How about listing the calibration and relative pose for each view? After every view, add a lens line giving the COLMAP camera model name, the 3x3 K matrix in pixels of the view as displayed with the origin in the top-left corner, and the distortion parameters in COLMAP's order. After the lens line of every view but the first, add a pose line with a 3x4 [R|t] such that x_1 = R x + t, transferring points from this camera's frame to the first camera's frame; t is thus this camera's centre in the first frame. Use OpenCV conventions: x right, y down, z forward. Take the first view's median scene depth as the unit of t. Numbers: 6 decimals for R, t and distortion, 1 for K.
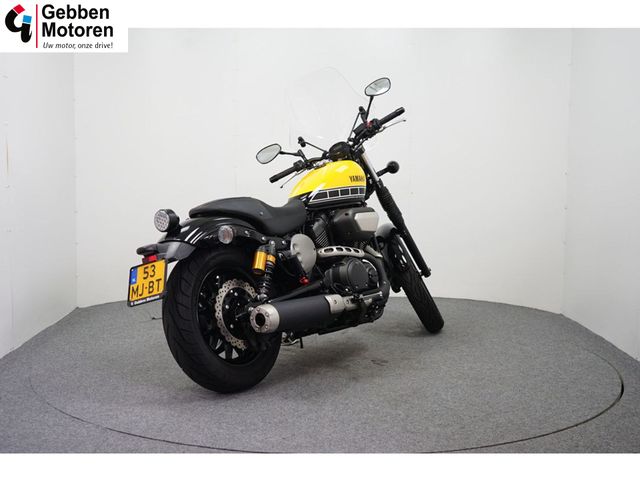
lens RADIAL K [[858.7, 0, 320.0], [0, 858.7, 240.0], [0, 0, 1]] dist [-0.003506, -0.006019]
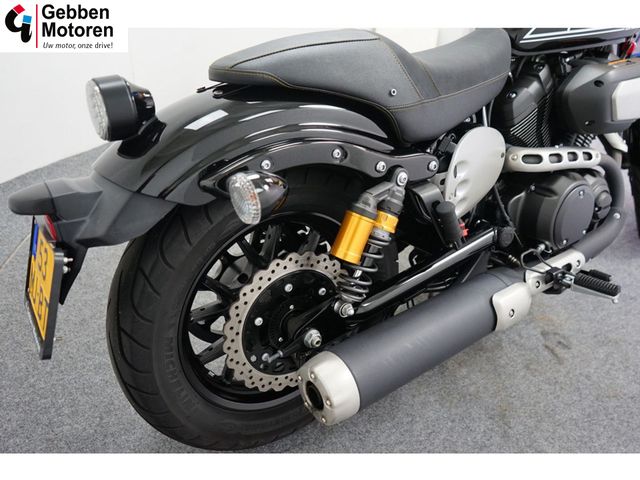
lens RADIAL K [[518.6, 0, 320.0], [0, 518.6, 240.0], [0, 0, 1]] dist [-0.010876, -0.003512]
pose [[0.943388, 0.261664, -0.203842, -0.033360], [-0.120165, 0.842419, 0.525253, -0.093362], [0.309160, -0.471023, 0.826170, 0.756886]]
